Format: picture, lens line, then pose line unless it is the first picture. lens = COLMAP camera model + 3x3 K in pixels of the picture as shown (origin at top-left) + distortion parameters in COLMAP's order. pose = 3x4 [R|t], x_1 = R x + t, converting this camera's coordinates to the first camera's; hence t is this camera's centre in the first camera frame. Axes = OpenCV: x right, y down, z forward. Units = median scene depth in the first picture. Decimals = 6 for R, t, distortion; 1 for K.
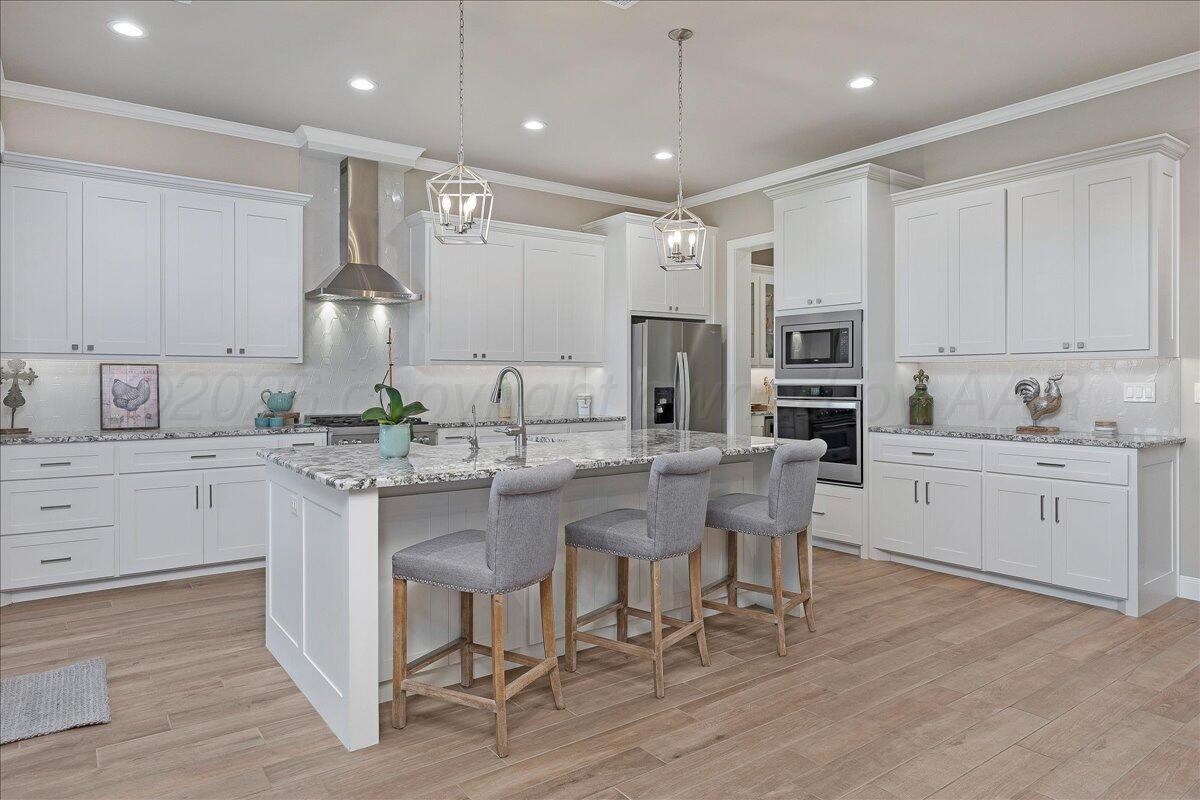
lens RADIAL K [[734.1, 0, 605.5], [0, 734.1, 380.1], [0, 0, 1]] dist [0.007135, -0.001551]
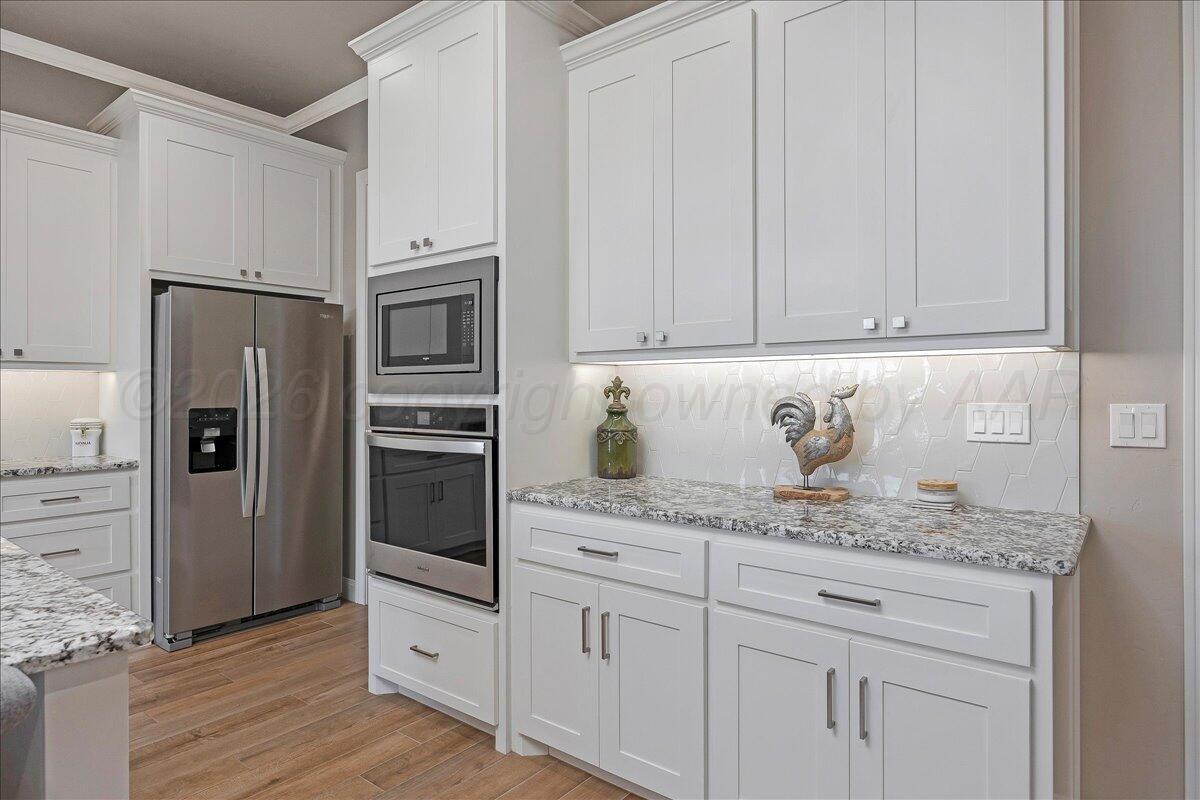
lens RADIAL K [[686.2, 0, 592.8], [0, 686.2, 391.9], [0, 0, 1]] dist [0.027074, -0.000615]
pose [[0.966734, -0.000855, 0.255783, 0.292363], [0.000371, 0.999998, 0.001940, -0.004480], [-0.255784, -0.001781, 0.966732, 0.529277]]
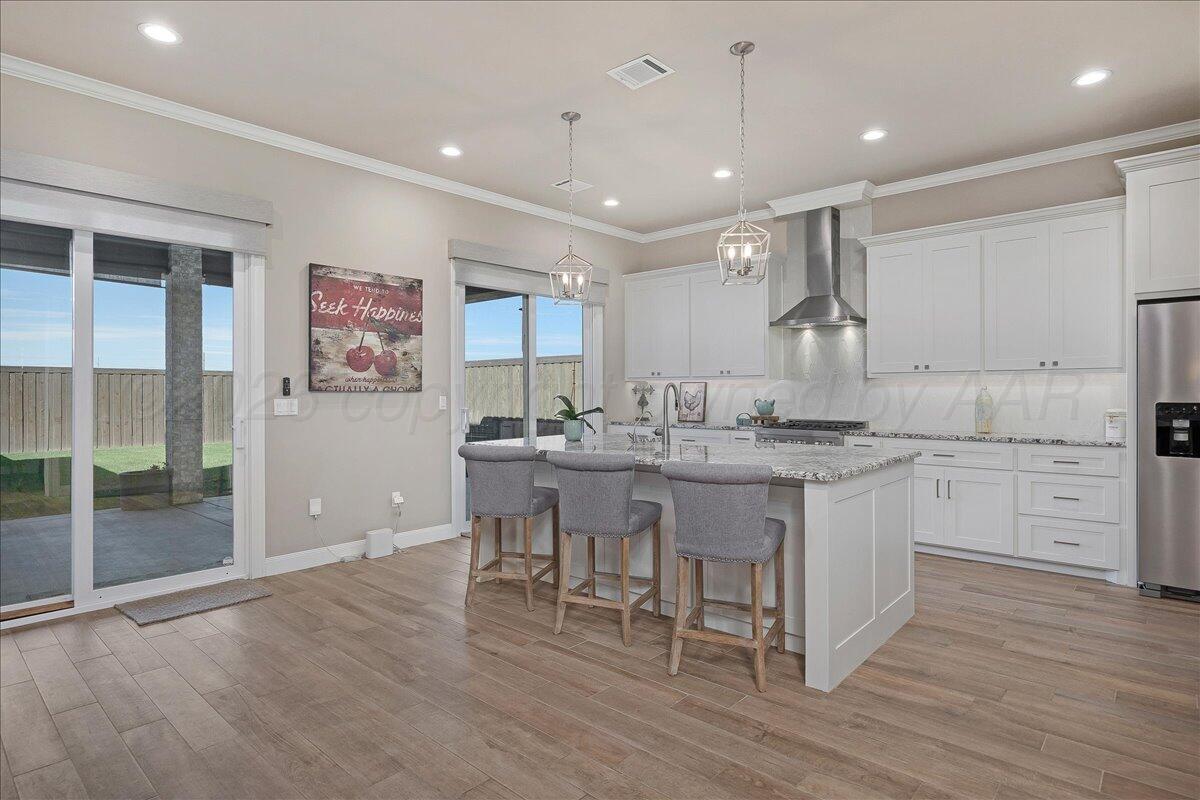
lens RADIAL K [[633.0, 0, 596.7], [0, 633.0, 393.8], [0, 0, 1]] dist [-0.003572, -0.001290]
pose [[0.204162, 0.002878, -0.978933, 0.680977], [0.001606, 0.999993, 0.003275, -0.000972], [0.978936, -0.002241, 0.204156, 0.478807]]
